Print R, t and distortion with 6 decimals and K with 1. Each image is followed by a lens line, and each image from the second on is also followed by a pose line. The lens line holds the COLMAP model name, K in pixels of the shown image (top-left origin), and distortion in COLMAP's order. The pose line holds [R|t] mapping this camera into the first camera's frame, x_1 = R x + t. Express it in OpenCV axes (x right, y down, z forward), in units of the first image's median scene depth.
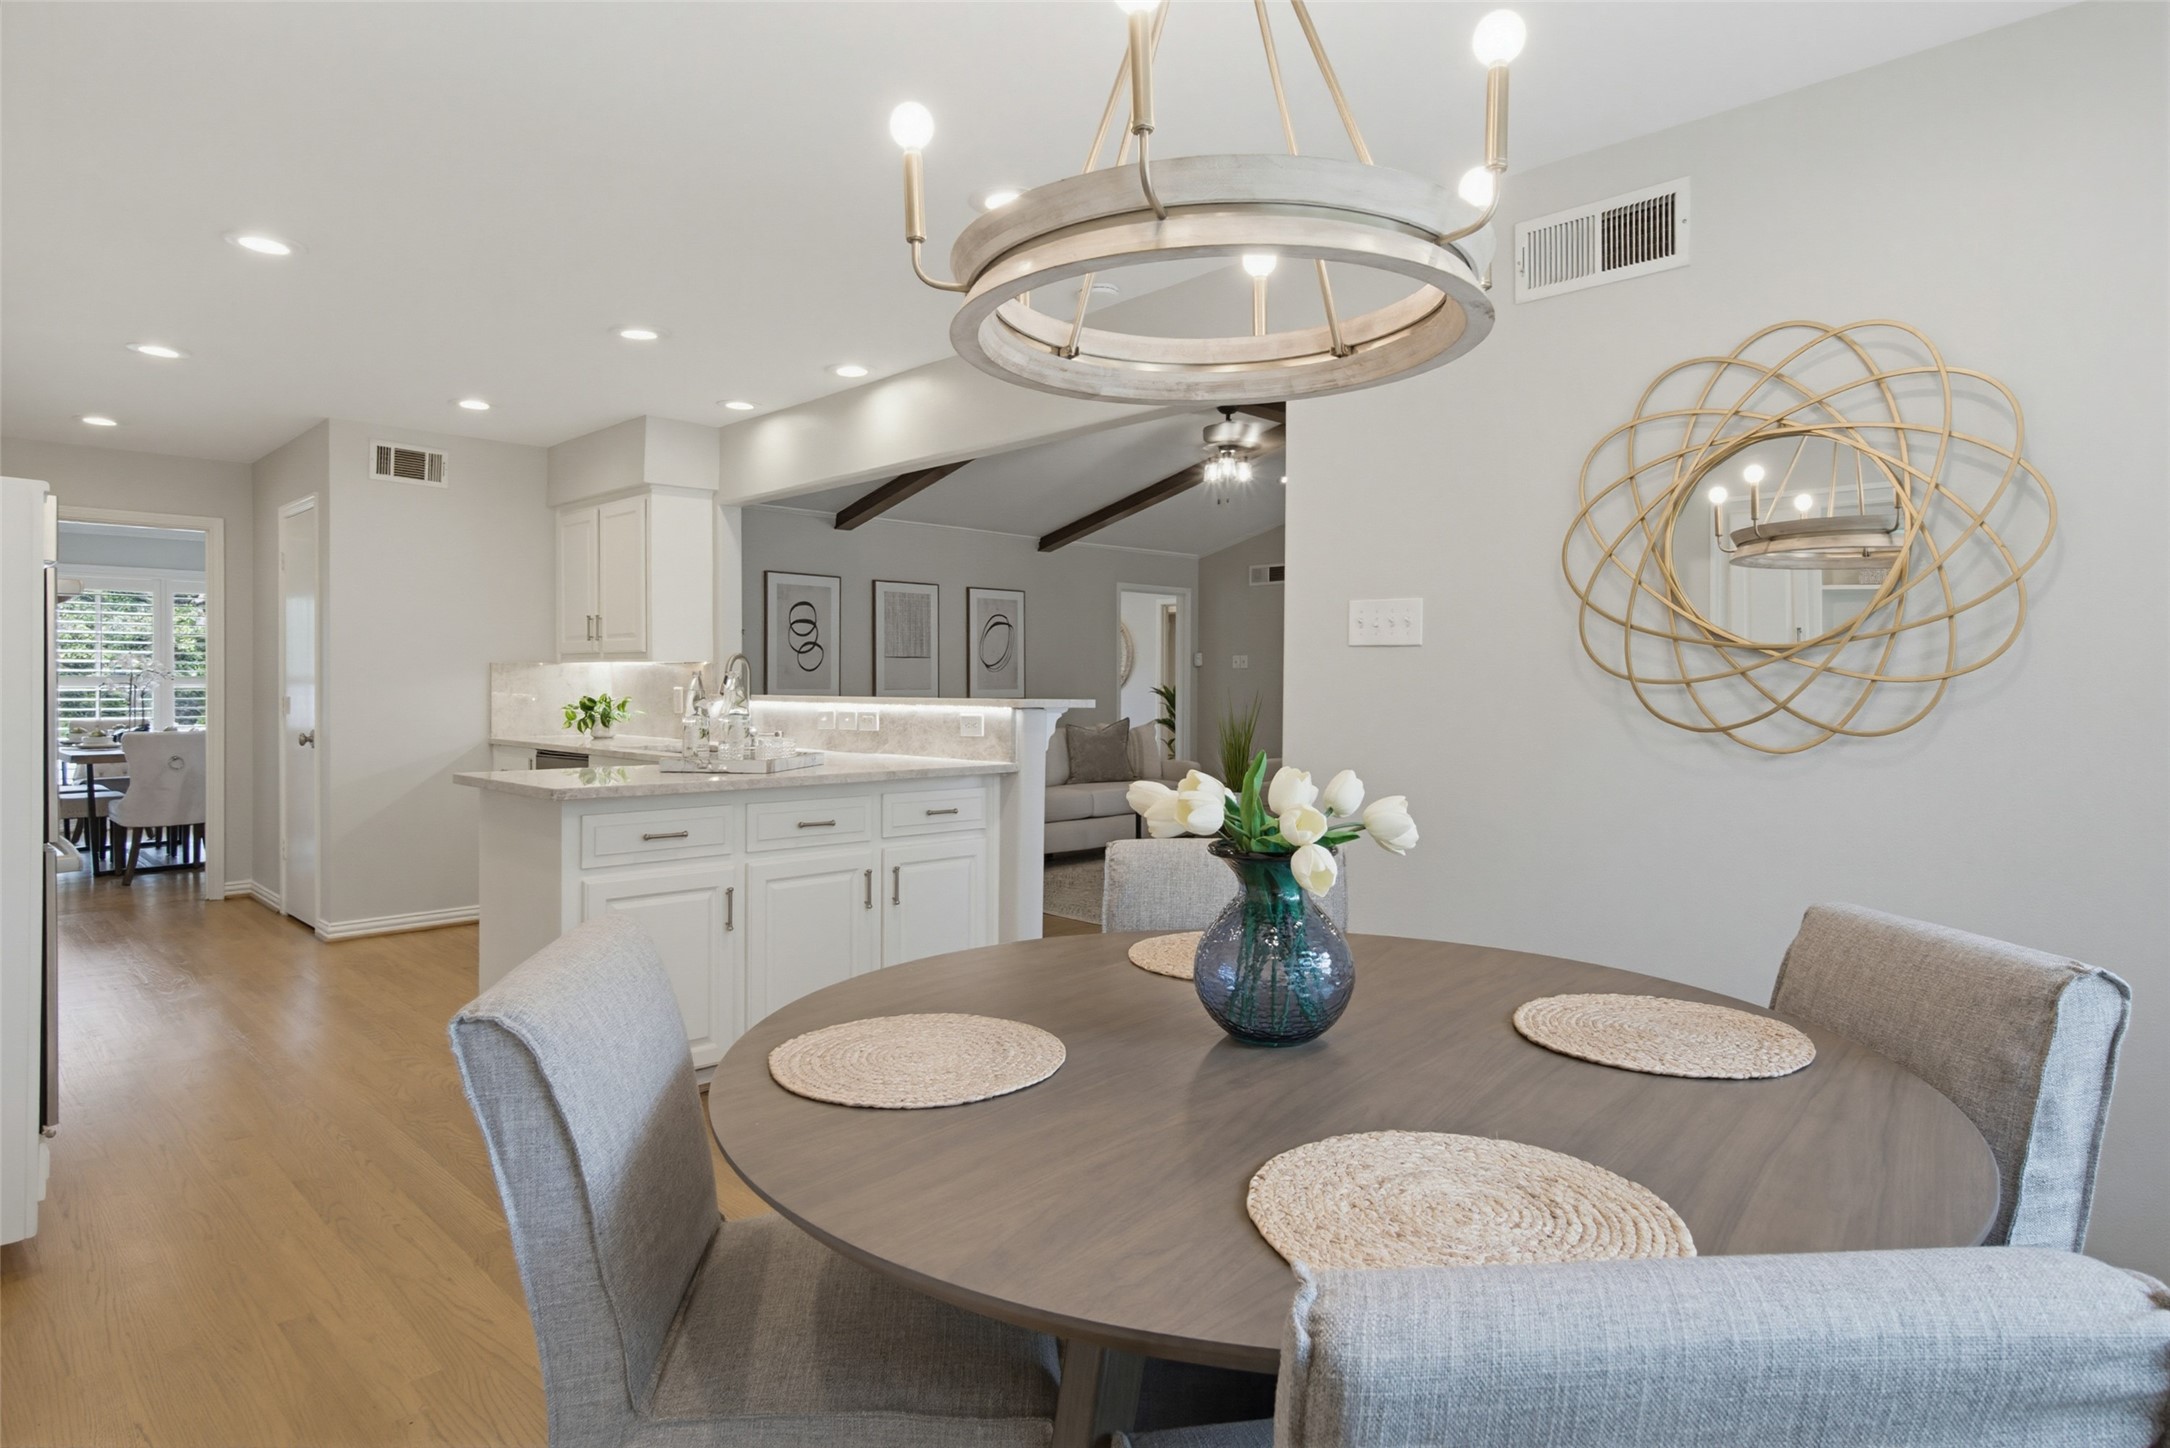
lens RADIAL K [[1183.2, 0, 1071.0], [0, 1183.2, 691.8], [0, 0, 1]] dist [-0.003470, 0.005916]
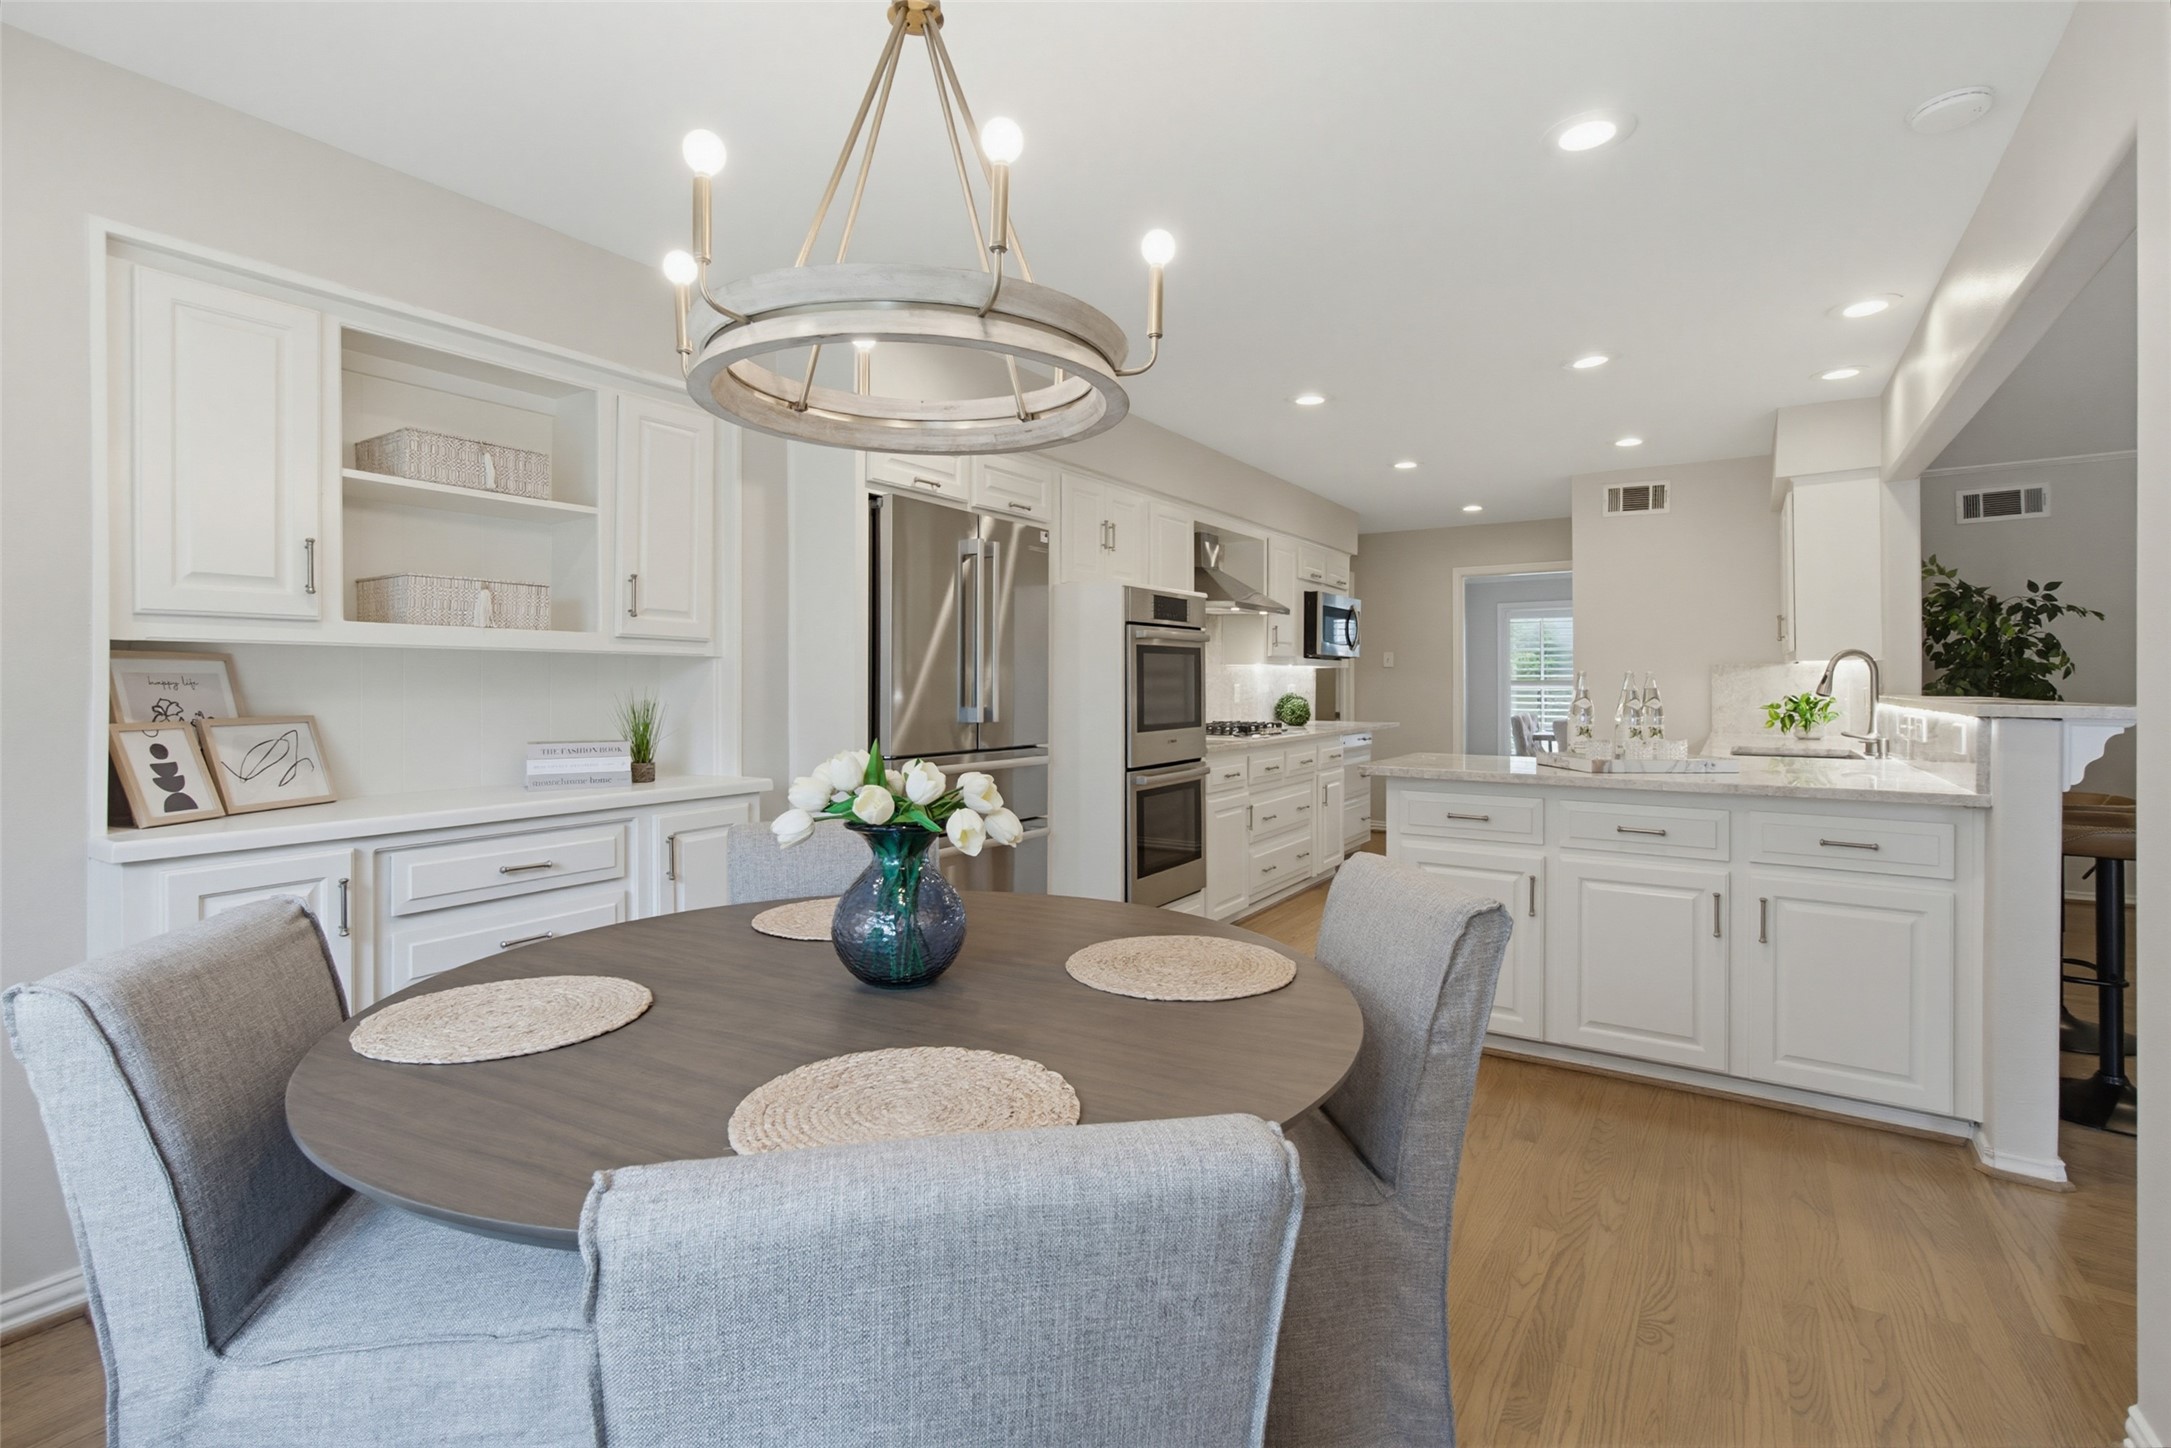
lens RADIAL K [[1017.8, 0, 1094.6], [0, 1017.8, 684.3], [0, 0, 1]] dist [0.001642, 0.000156]
pose [[0.224300, -0.001864, -0.974518, 0.308971], [-0.004896, 0.999983, -0.003040, -0.001030], [0.974508, 0.005453, 0.224287, 0.244574]]
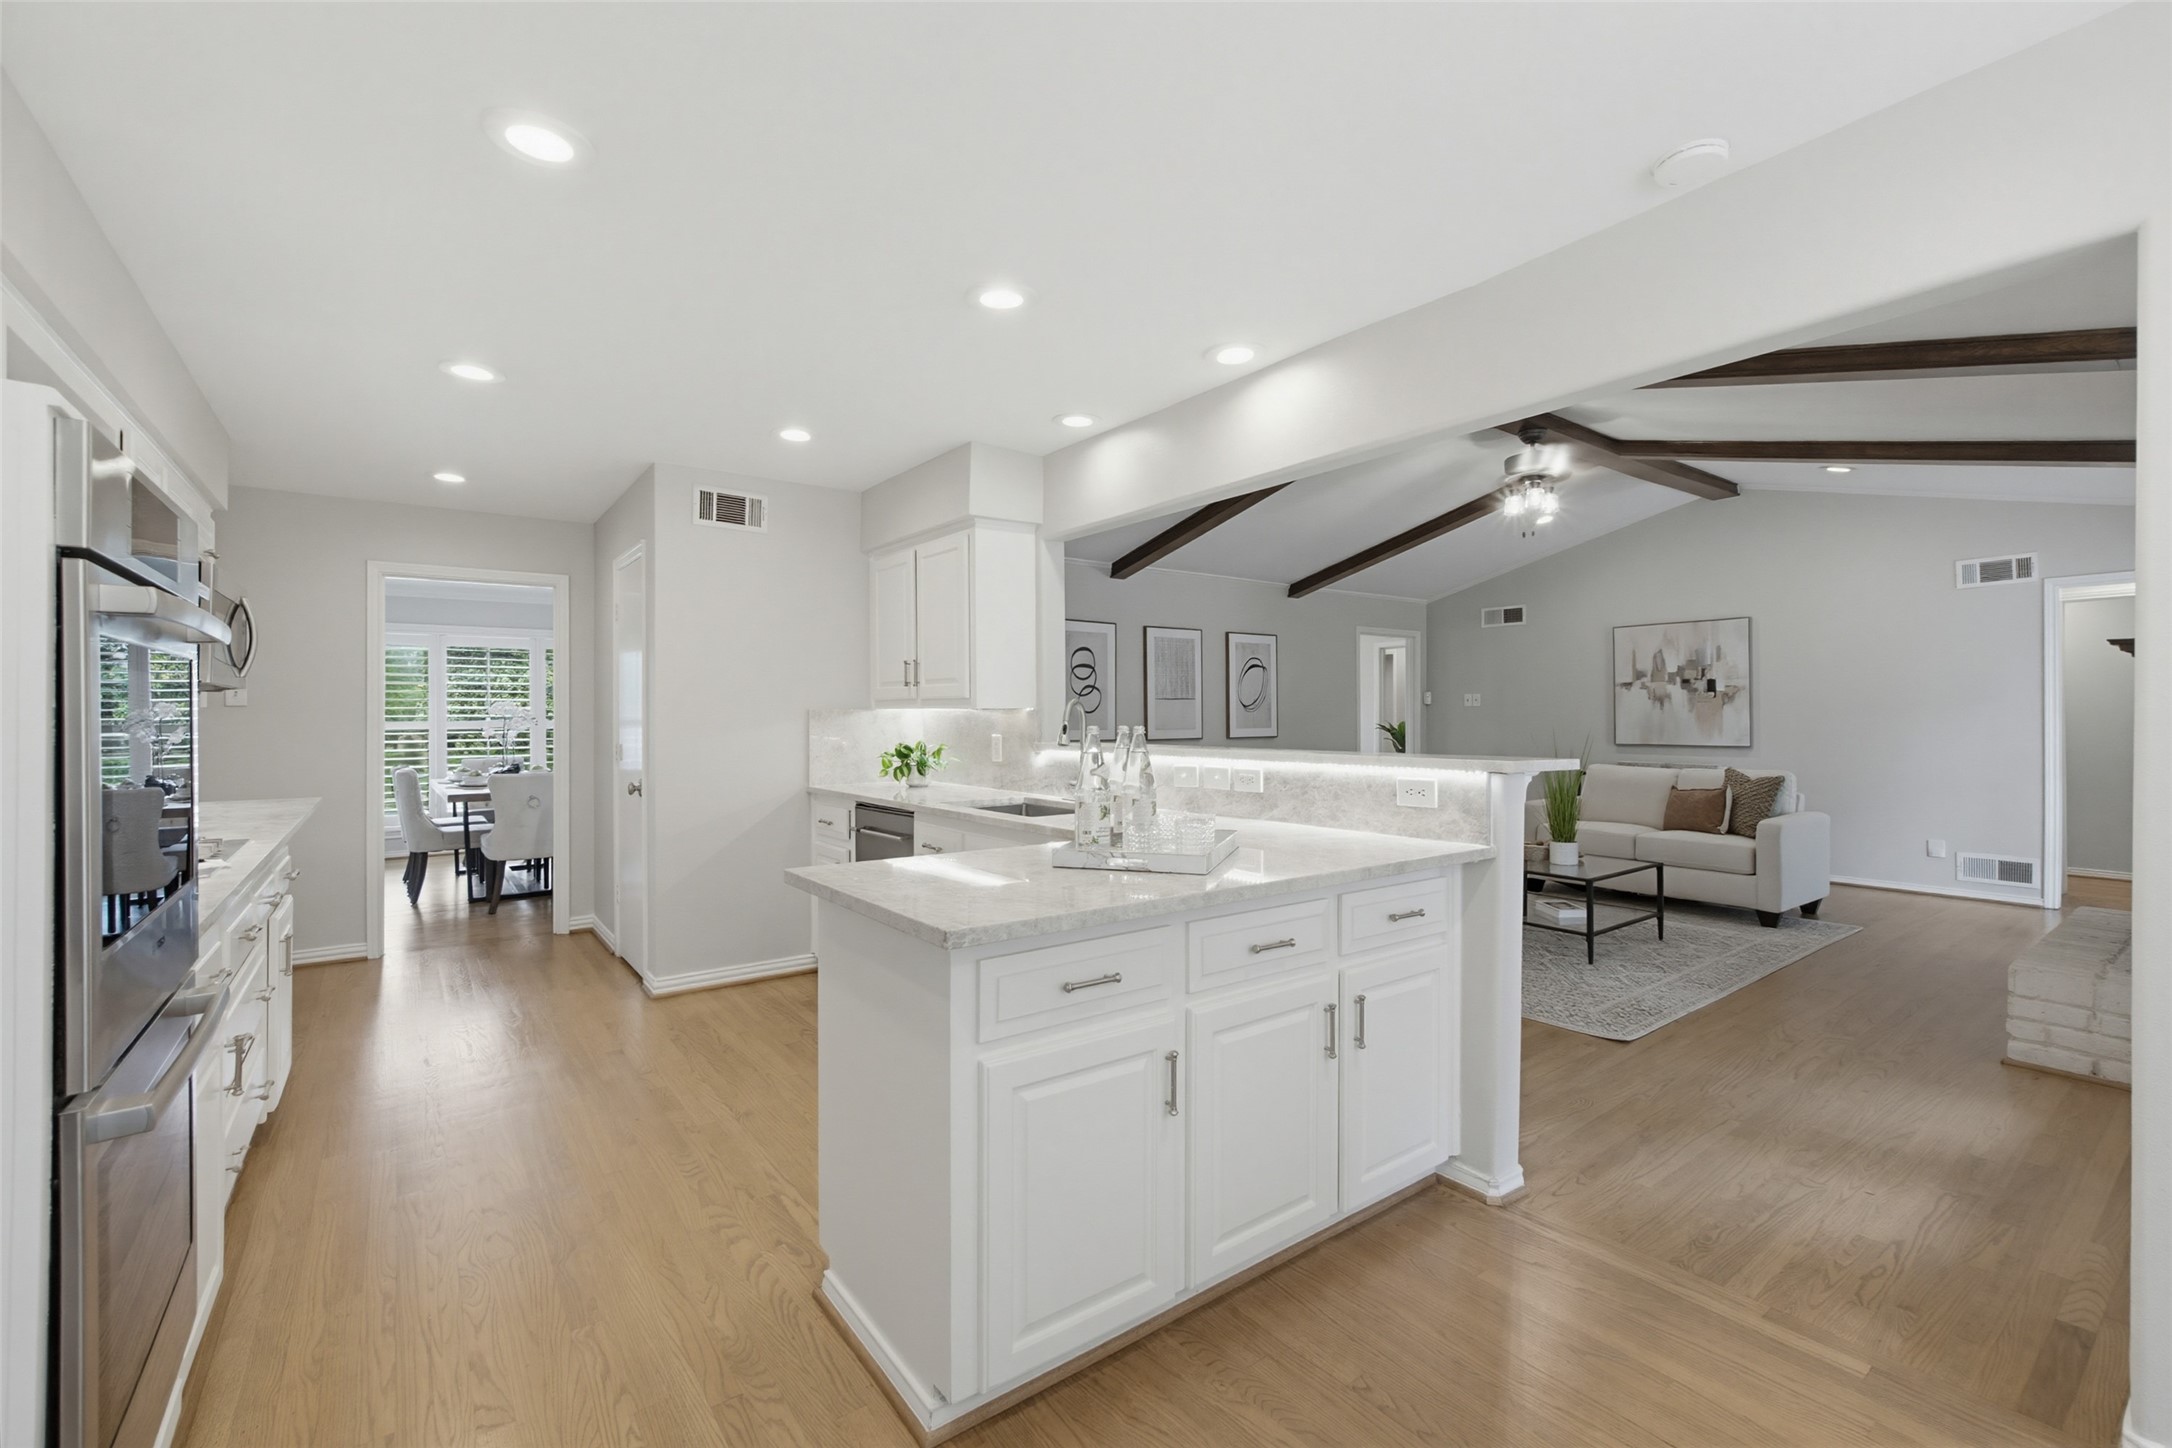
lens RADIAL K [[925.2, 0, 1094.3], [0, 925.2, 716.2], [0, 0, 1]] dist [-0.008473, -0.000337]
pose [[0.990568, -0.005424, -0.136913, -0.154860], [0.004449, 0.999962, -0.007430, -0.013054], [0.136948, 0.006751, 0.990555, 0.280057]]
